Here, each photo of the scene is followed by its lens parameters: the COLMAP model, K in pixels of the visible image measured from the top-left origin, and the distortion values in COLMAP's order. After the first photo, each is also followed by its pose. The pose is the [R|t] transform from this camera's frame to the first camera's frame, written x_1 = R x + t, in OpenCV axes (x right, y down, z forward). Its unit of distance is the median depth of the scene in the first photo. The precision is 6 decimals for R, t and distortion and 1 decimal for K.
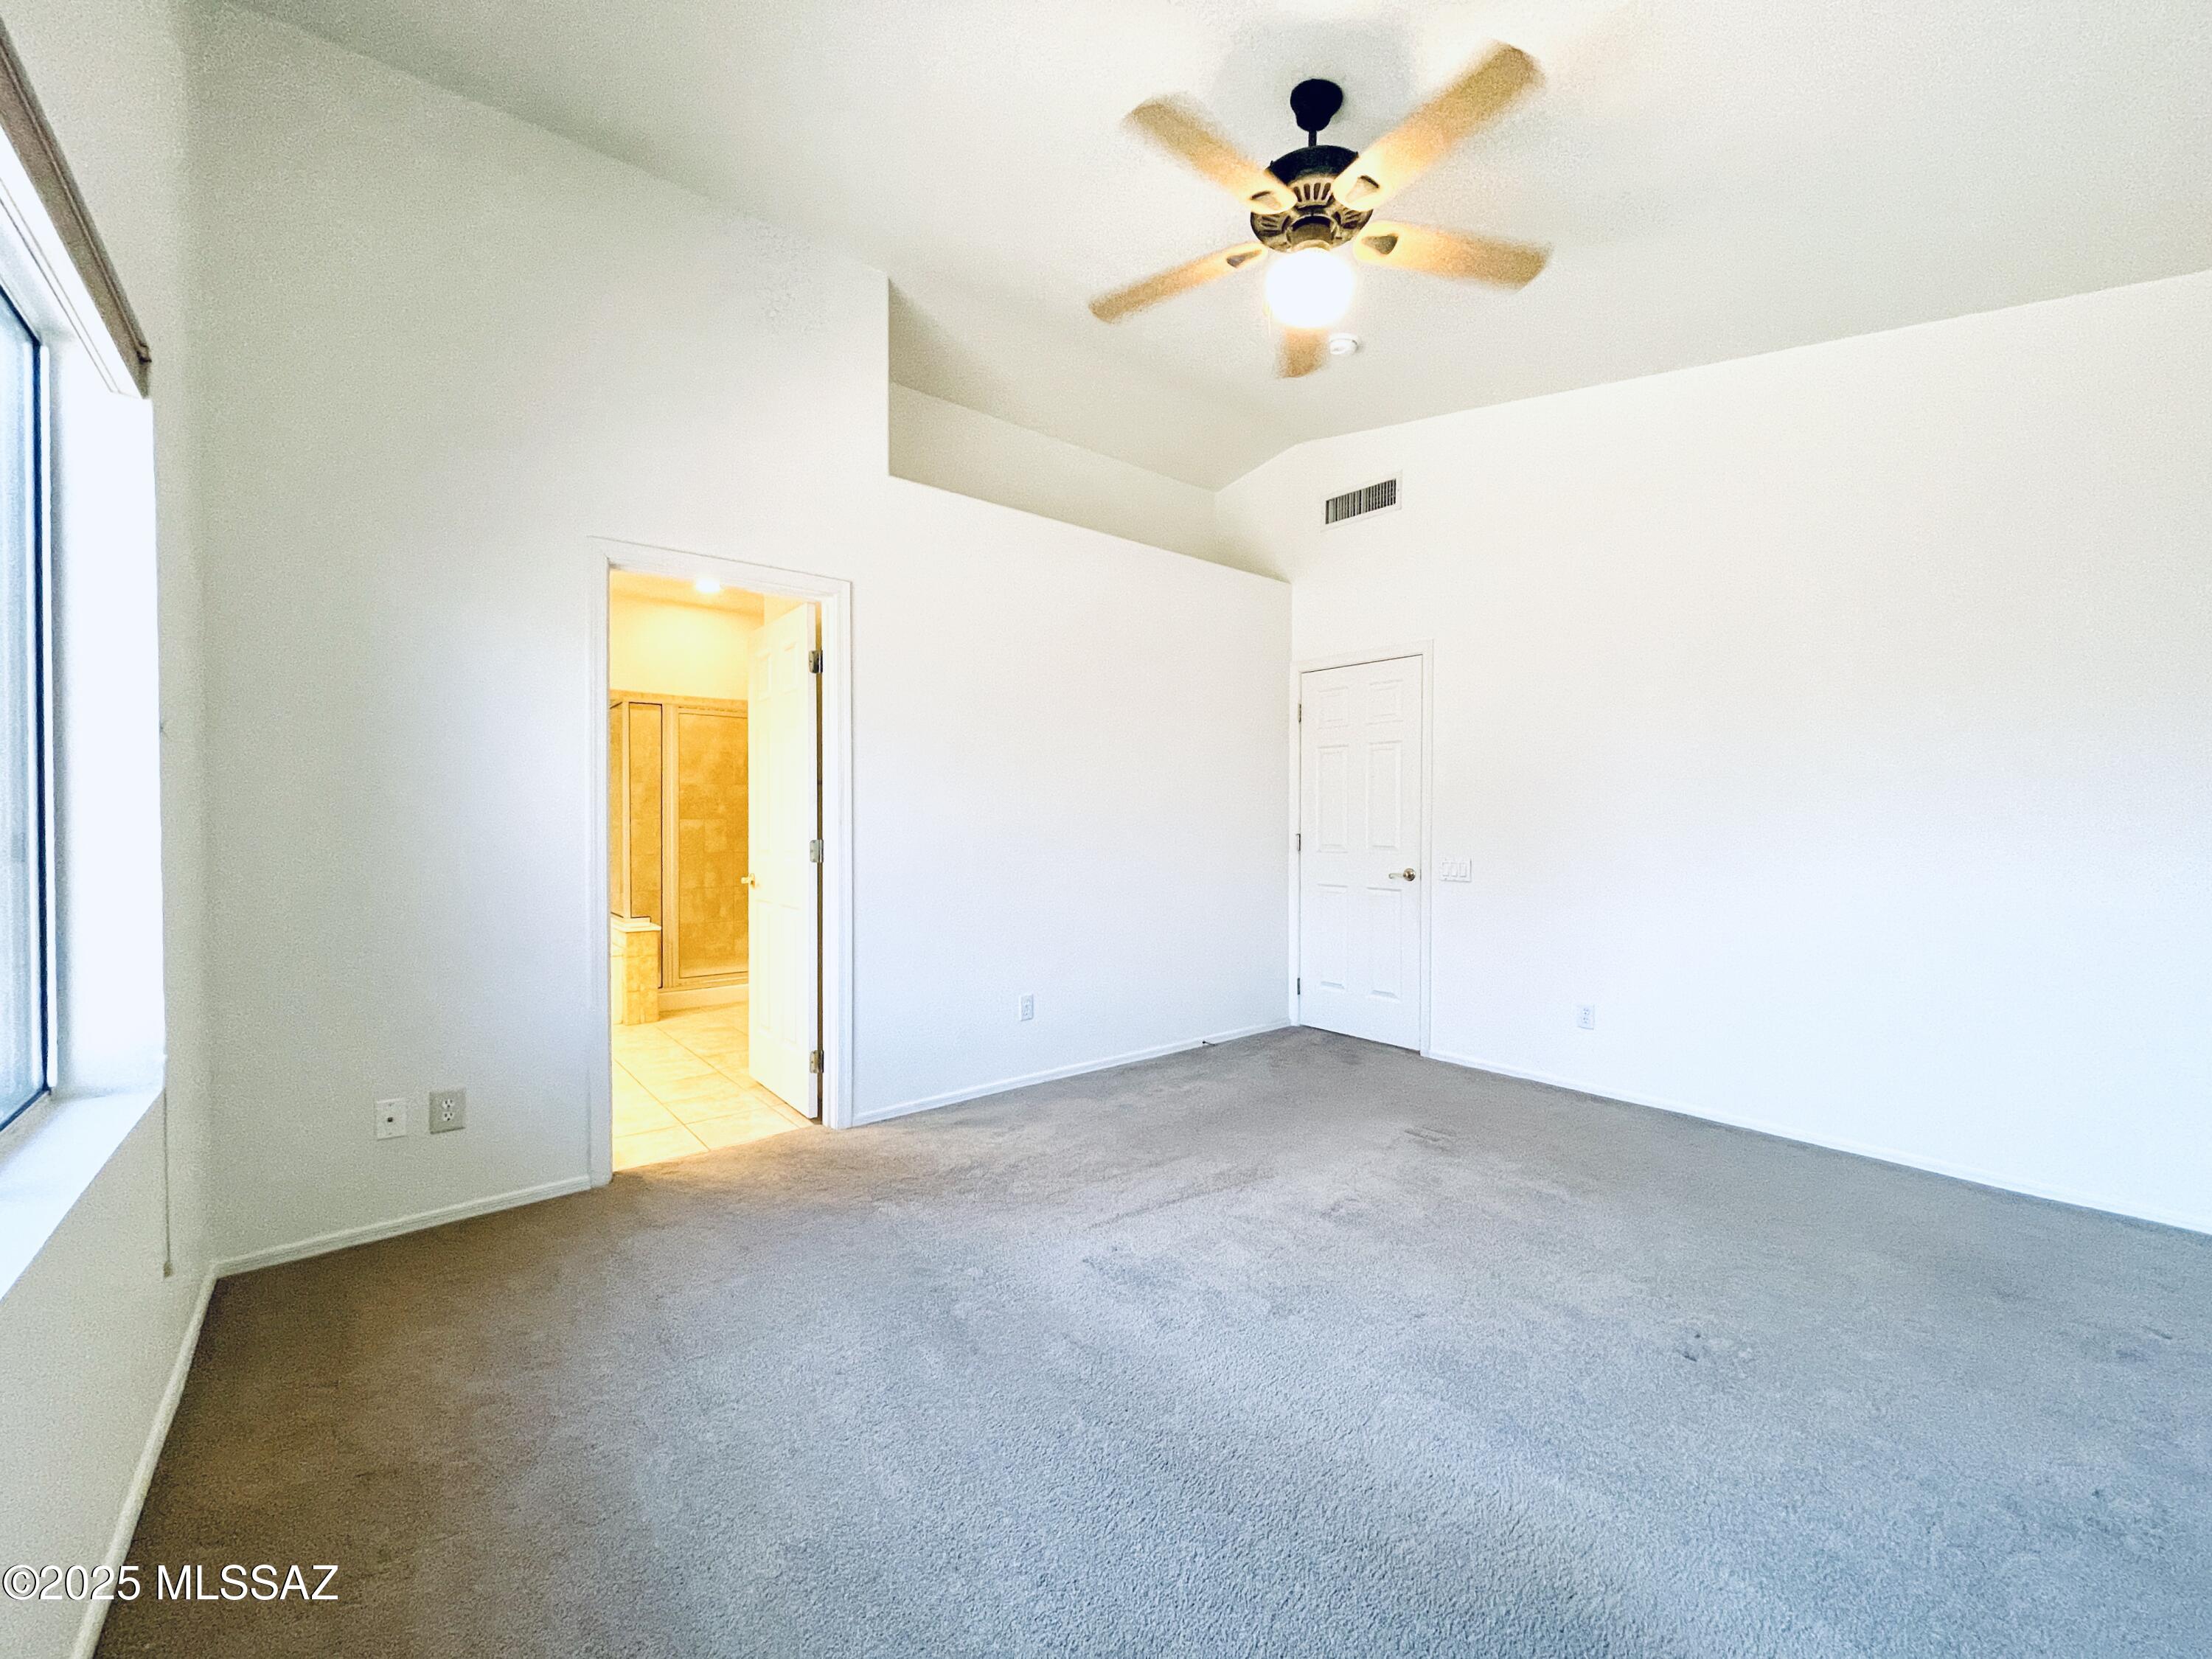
lens RADIAL K [[892.3, 0, 1103.8], [0, 892.3, 831.9], [0, 0, 1]] dist [-0.002162, -0.000440]
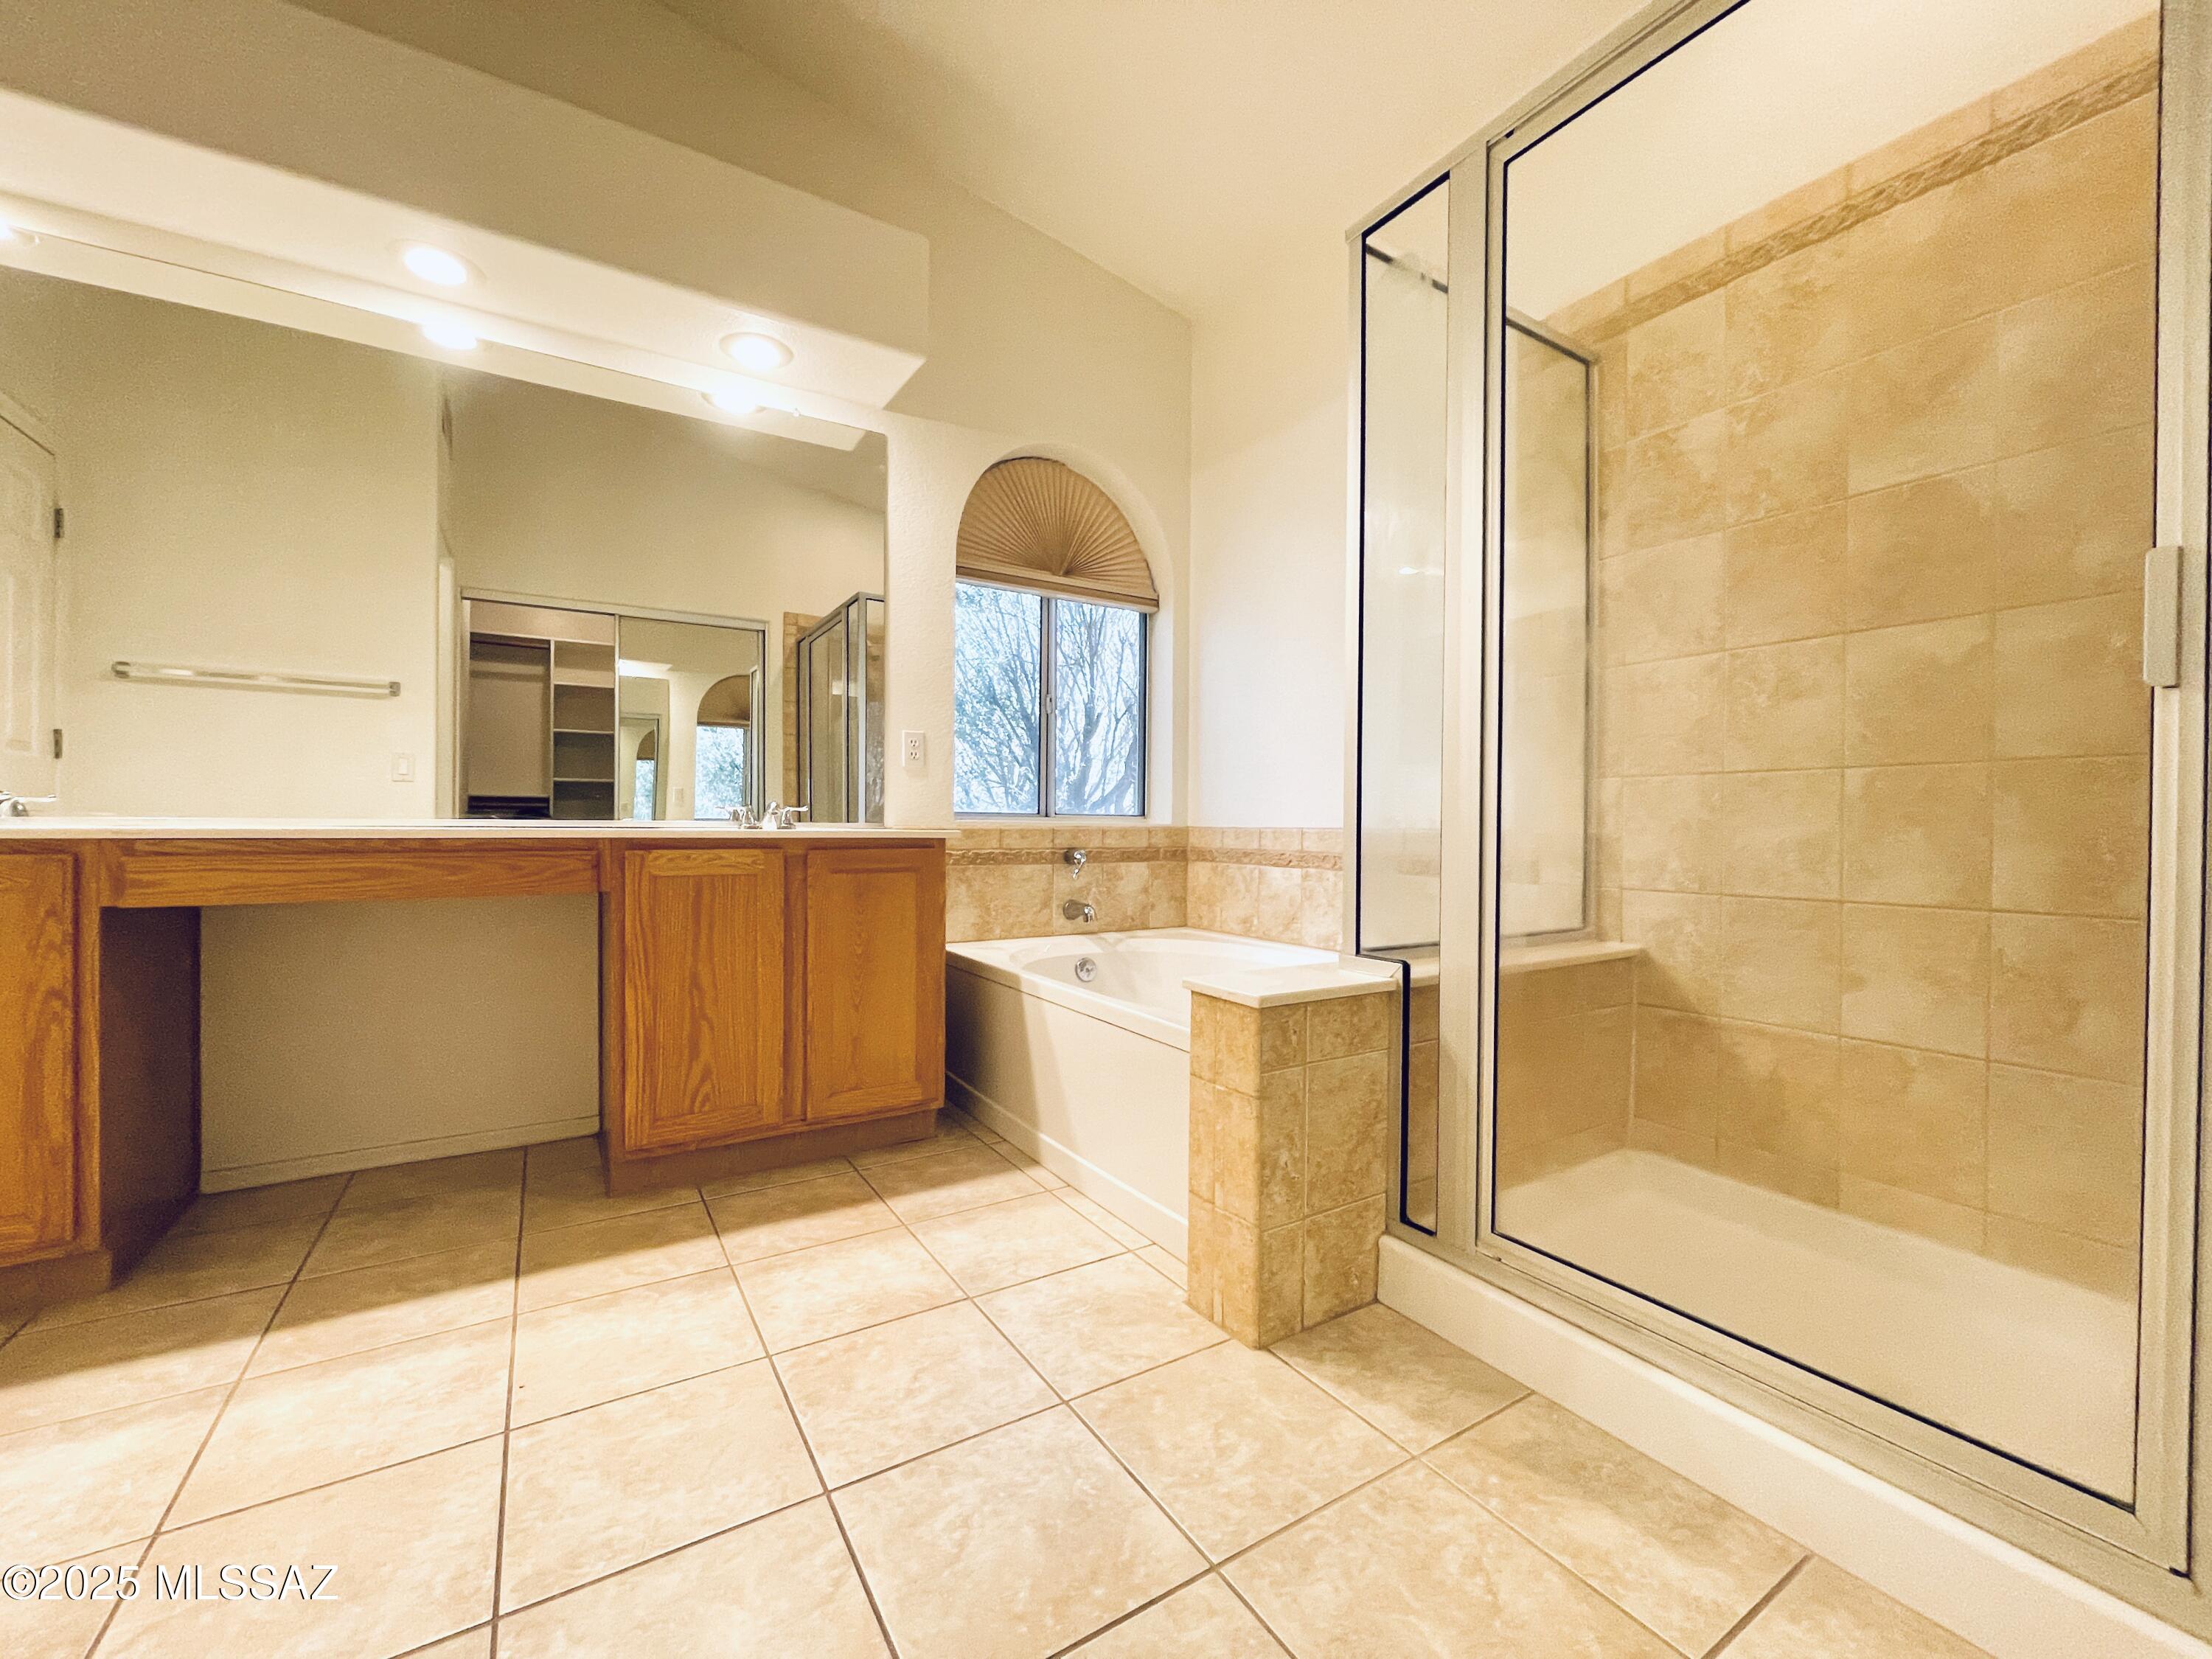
lens RADIAL K [[892.3, 0, 1103.8], [0, 892.3, 831.9], [0, 0, 1]] dist [-0.002162, -0.000440]
pose [[-0.132250, 0.013004, -0.991131, -0.189964], [-0.020294, 0.999669, 0.015824, 0.044194], [0.991009, 0.022207, -0.131942, 0.811637]]
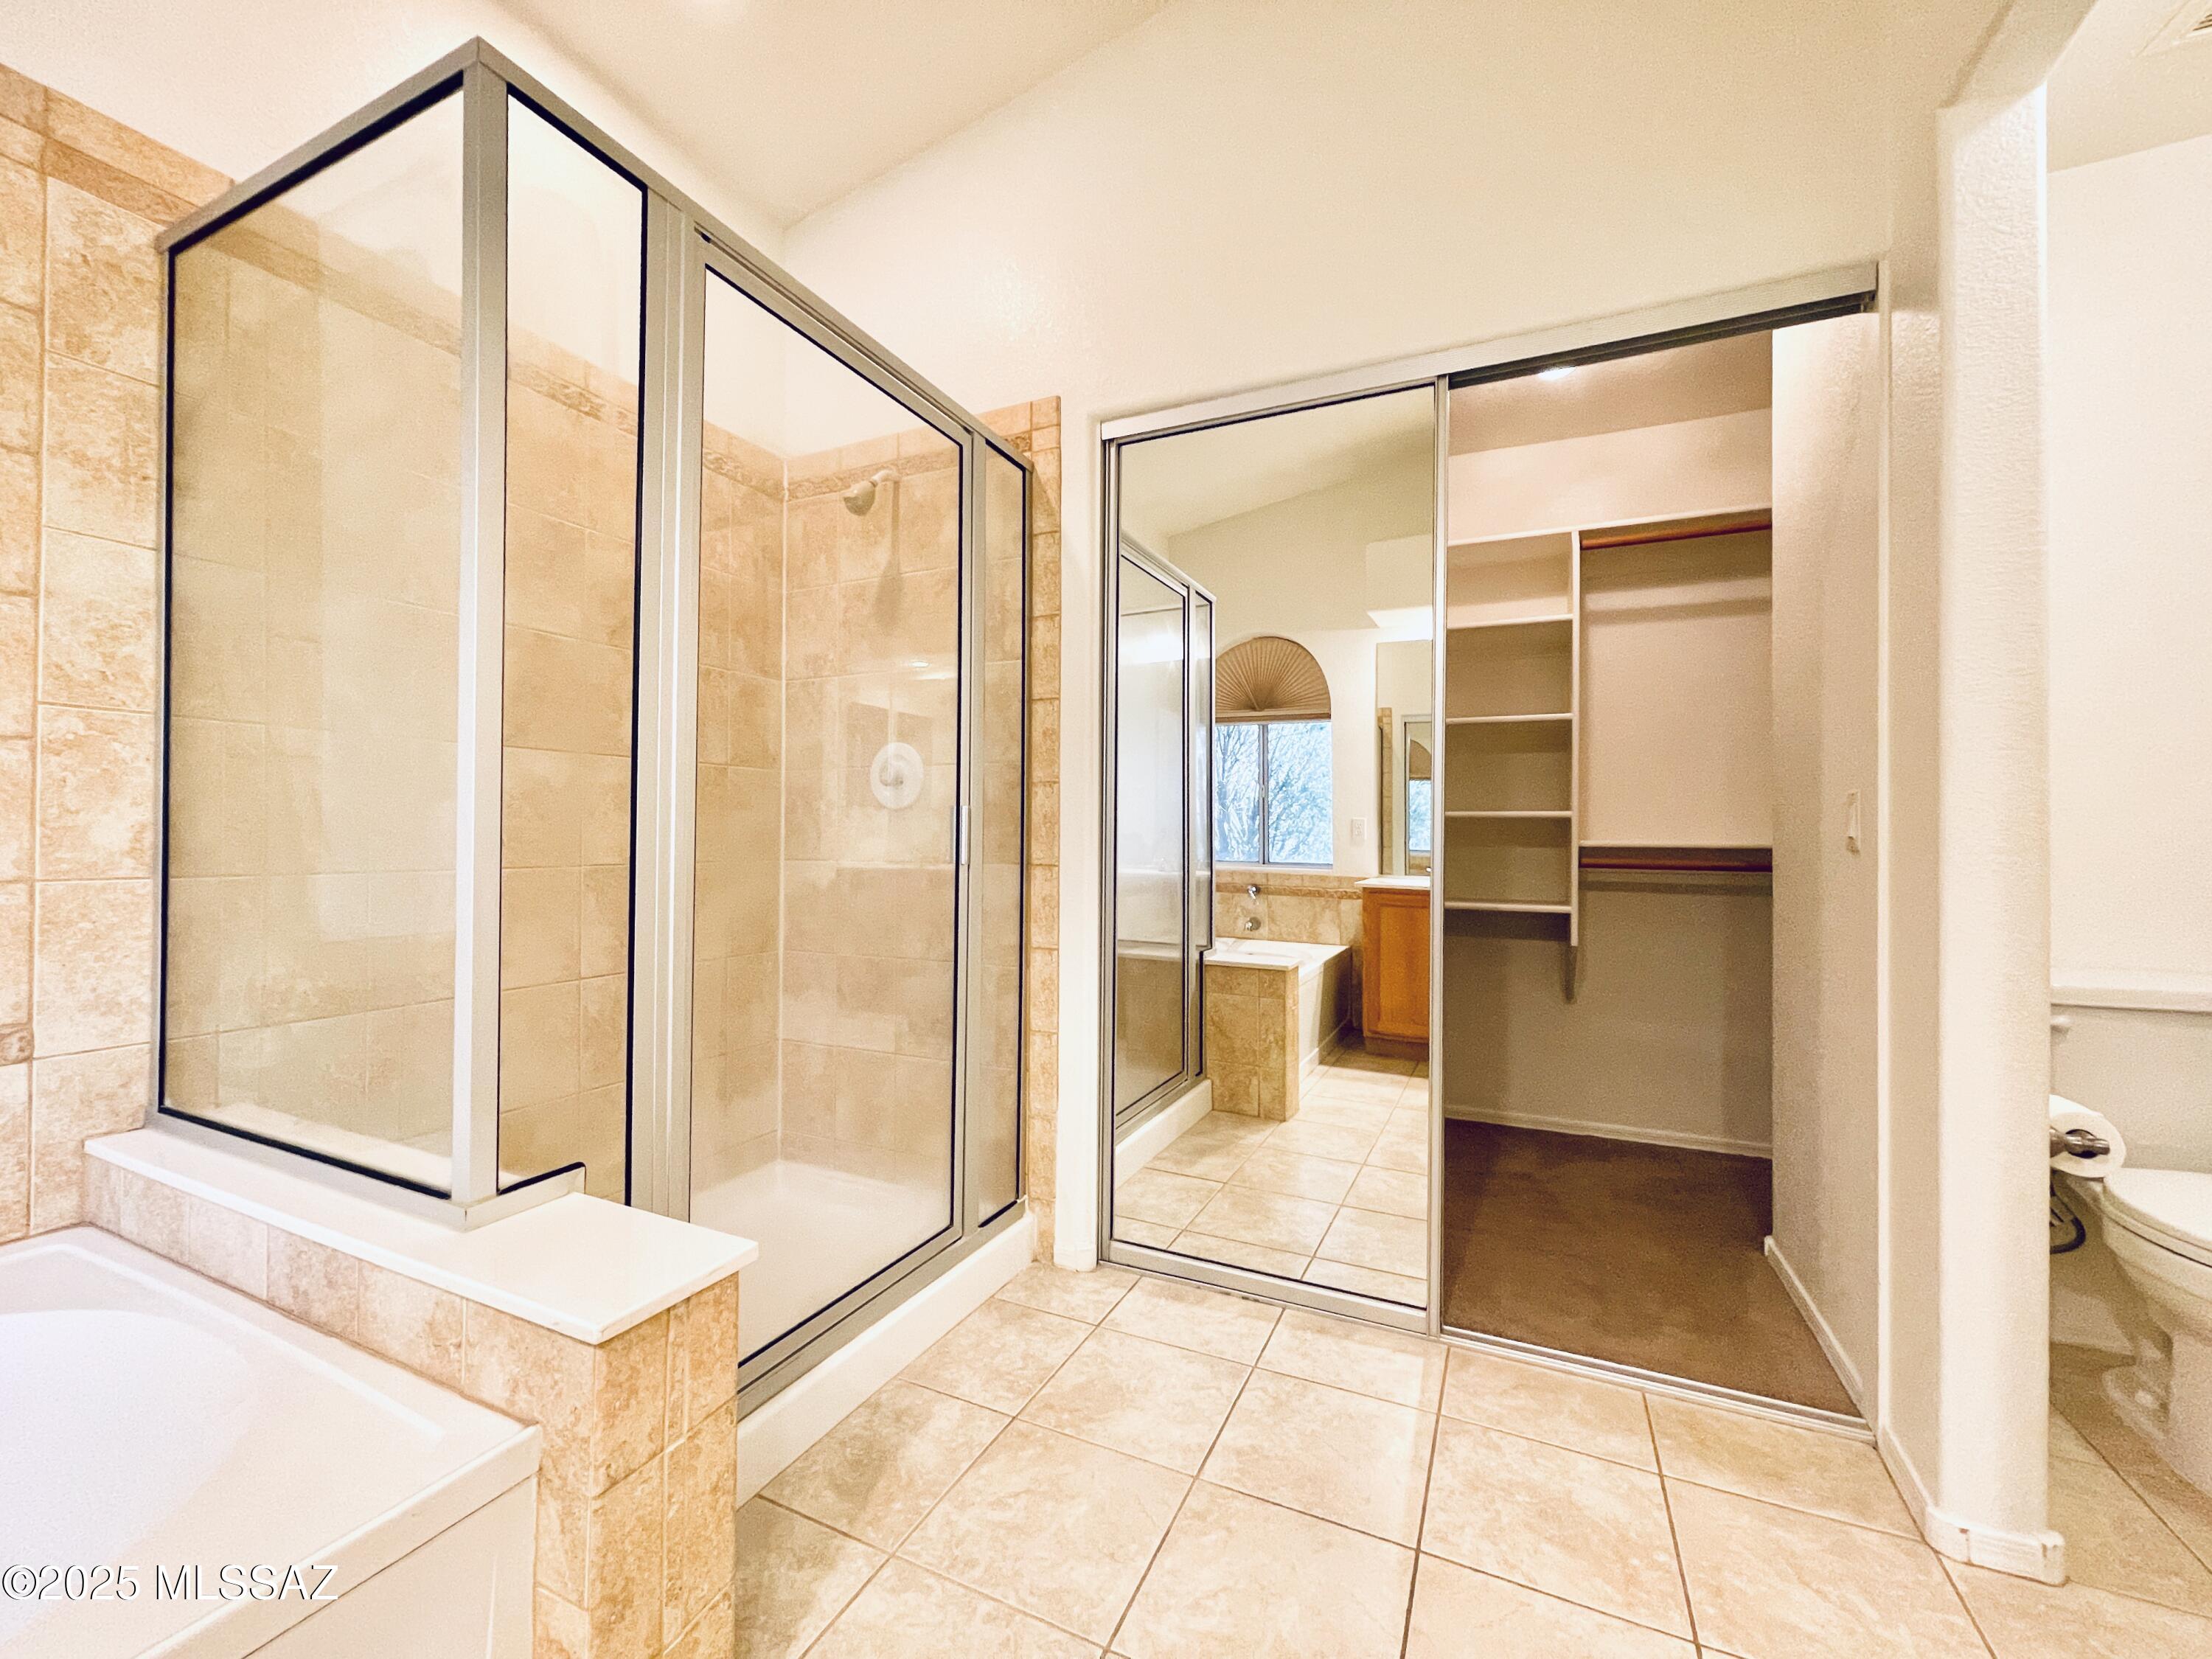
lens RADIAL K [[892.3, 0, 1103.8], [0, 892.3, 831.9], [0, 0, 1]] dist [-0.002162, -0.000440]
pose [[0.904293, 0.016747, 0.426584, -0.420479], [-0.008322, 0.999732, -0.021606, 0.018089], [-0.426832, 0.015988, 0.904190, 0.654037]]
